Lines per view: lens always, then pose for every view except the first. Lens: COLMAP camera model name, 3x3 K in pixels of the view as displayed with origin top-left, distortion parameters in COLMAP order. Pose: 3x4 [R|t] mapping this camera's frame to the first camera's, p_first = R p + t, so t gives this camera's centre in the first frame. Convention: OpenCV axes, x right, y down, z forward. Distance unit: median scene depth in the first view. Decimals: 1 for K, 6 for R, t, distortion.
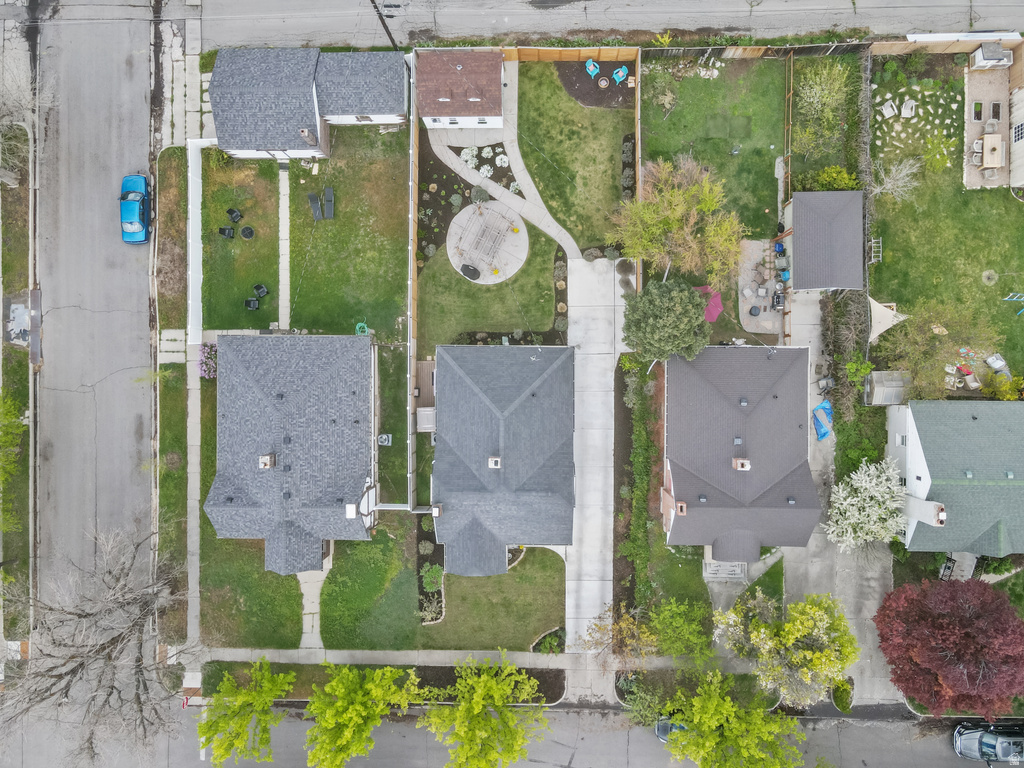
lens RADIAL K [[751.0, 0, 519.2], [0, 751.0, 386.4], [0, 0, 1]] dist [0.008225, 0.010261]
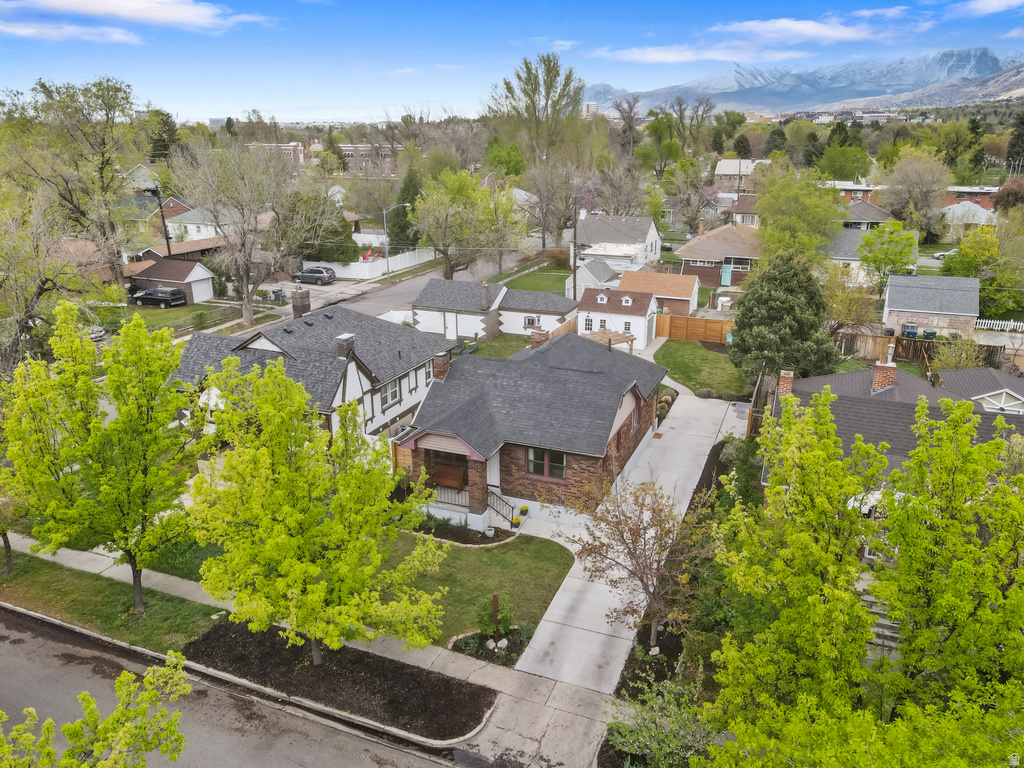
lens RADIAL K [[751.0, 0, 519.2], [0, 751.0, 386.4], [0, 0, 1]] dist [0.008225, 0.010261]
pose [[0.926992, 0.159138, -0.339647, 0.193398], [-0.372797, 0.291147, -0.881054, 0.712340], [-0.041322, 0.943350, 0.329217, 0.694123]]
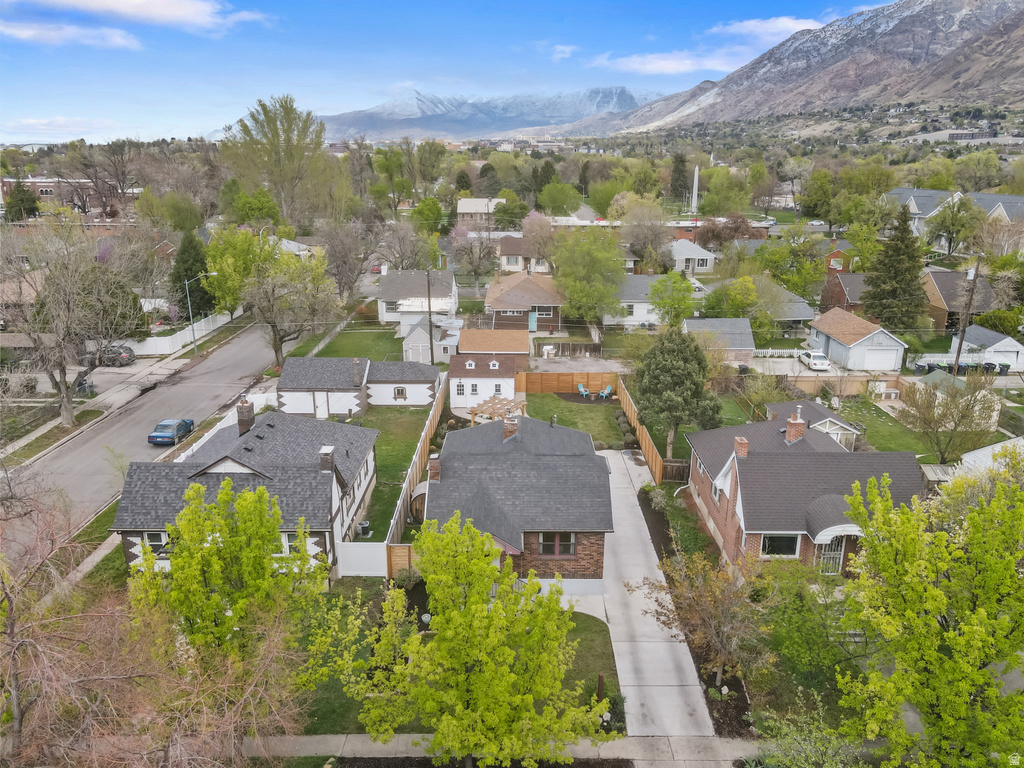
lens RADIAL K [[751.0, 0, 519.2], [0, 751.0, 386.4], [0, 0, 1]] dist [0.008225, 0.010261]
pose [[0.998943, 0.042239, 0.018112, -0.035538], [0.005283, 0.285937, -0.958234, 0.798770], [-0.045653, 0.957317, 0.285412, 0.622644]]
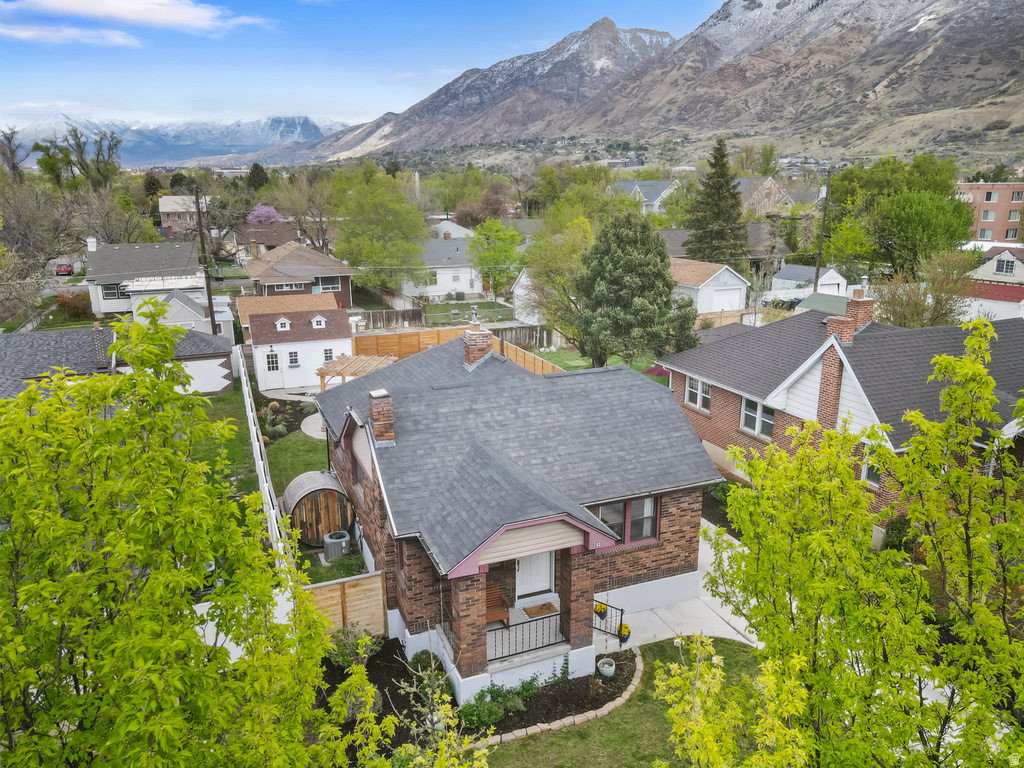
lens RADIAL K [[751.0, 0, 519.2], [0, 751.0, 386.4], [0, 0, 1]] dist [0.008225, 0.010261]
pose [[0.922601, -0.062688, 0.380628, -0.171694], [0.384511, 0.228659, -0.894353, 0.486547], [-0.030969, 0.971486, 0.235065, 0.799792]]
